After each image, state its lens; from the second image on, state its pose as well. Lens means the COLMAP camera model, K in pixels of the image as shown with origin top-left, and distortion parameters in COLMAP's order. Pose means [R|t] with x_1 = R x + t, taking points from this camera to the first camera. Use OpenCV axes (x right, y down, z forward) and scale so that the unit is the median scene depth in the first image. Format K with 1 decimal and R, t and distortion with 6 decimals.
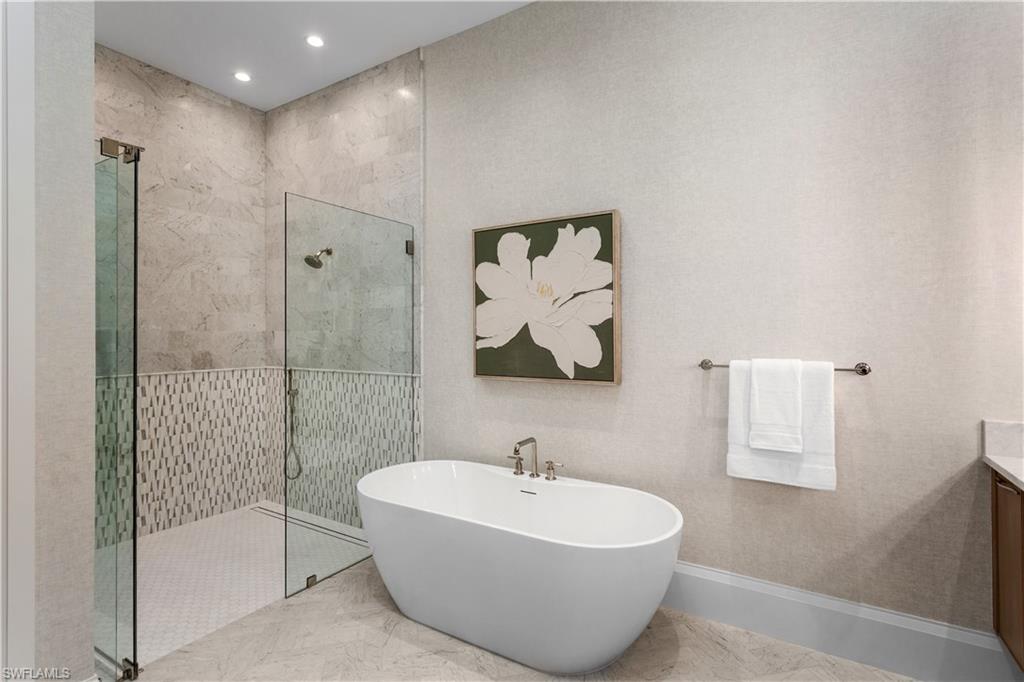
lens RADIAL K [[494.8, 0, 511.4], [0, 494.8, 334.9], [0, 0, 1]] dist [0.006714, 0.001819]
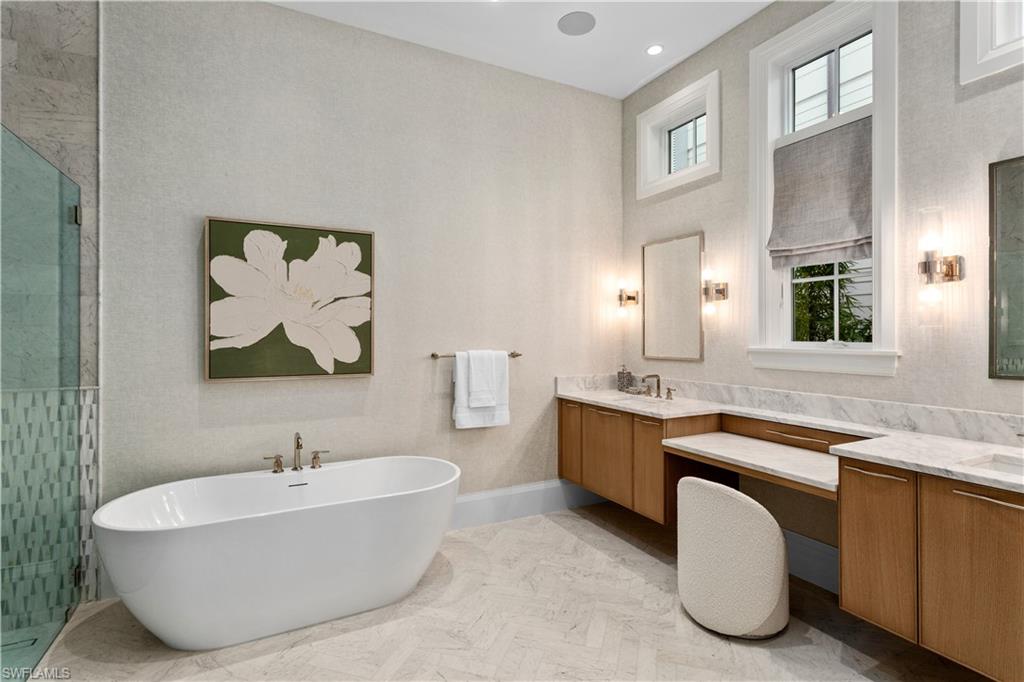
lens RADIAL K [[494.8, 0, 514.7], [0, 494.8, 339.7], [0, 0, 1]] dist [0.006714, 0.001819]
pose [[0.512466, -0.003554, 0.858700, -0.633728], [0.000932, 0.999993, 0.003583, 0.007774], [-0.858707, -0.001036, 0.512466, 0.071228]]
